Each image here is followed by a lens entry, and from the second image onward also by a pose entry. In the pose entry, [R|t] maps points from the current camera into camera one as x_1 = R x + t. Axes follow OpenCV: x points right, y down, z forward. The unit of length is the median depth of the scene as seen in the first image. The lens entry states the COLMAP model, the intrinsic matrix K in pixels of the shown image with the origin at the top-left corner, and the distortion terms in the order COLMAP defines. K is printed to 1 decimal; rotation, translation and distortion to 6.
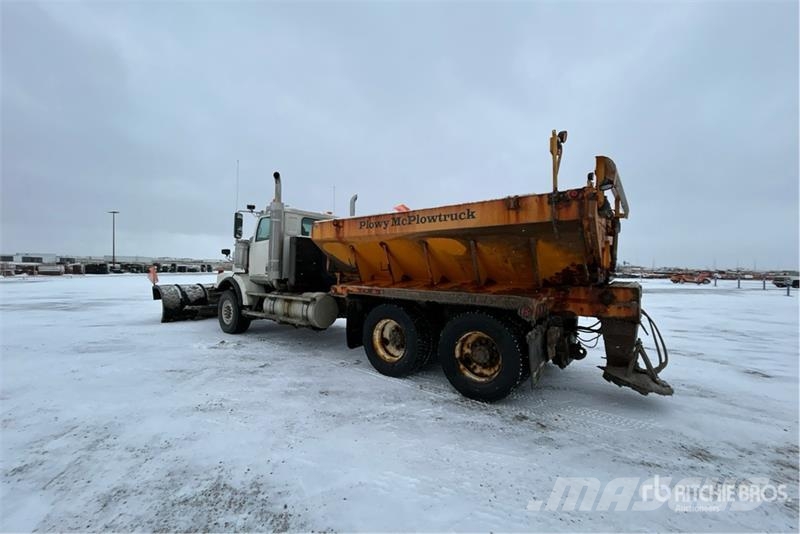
lens RADIAL K [[322.9, 0, 400.0], [0, 322.9, 267.0], [0, 0, 1]] dist [-0.000930, 0.000037]
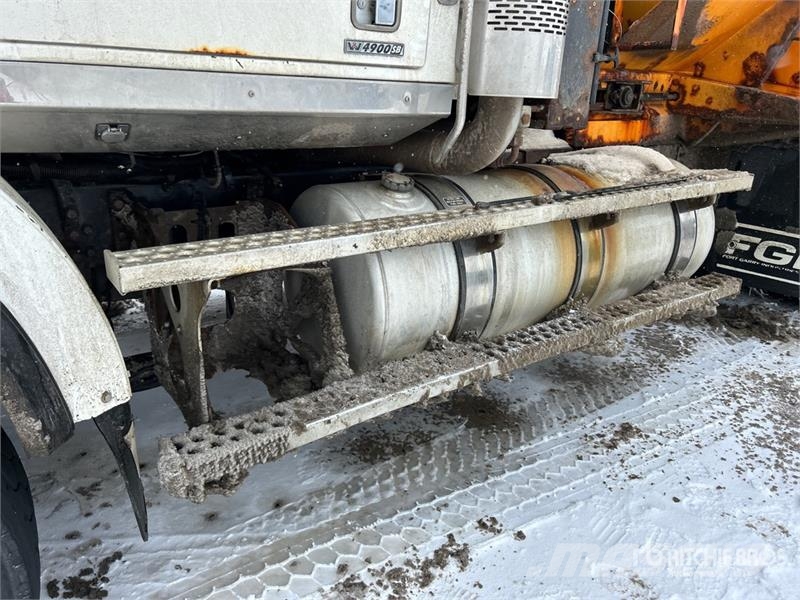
lens RADIAL K [[616.7, 0, 400.0], [0, 616.7, 281.2], [0, 0, 1]] dist [0.019275, 0.002078]
pose [[0.265828, -0.320791, 0.909081, -0.948423], [-0.042731, 0.938163, 0.343548, 0.035091], [-0.963073, -0.130170, 0.235682, 1.403917]]
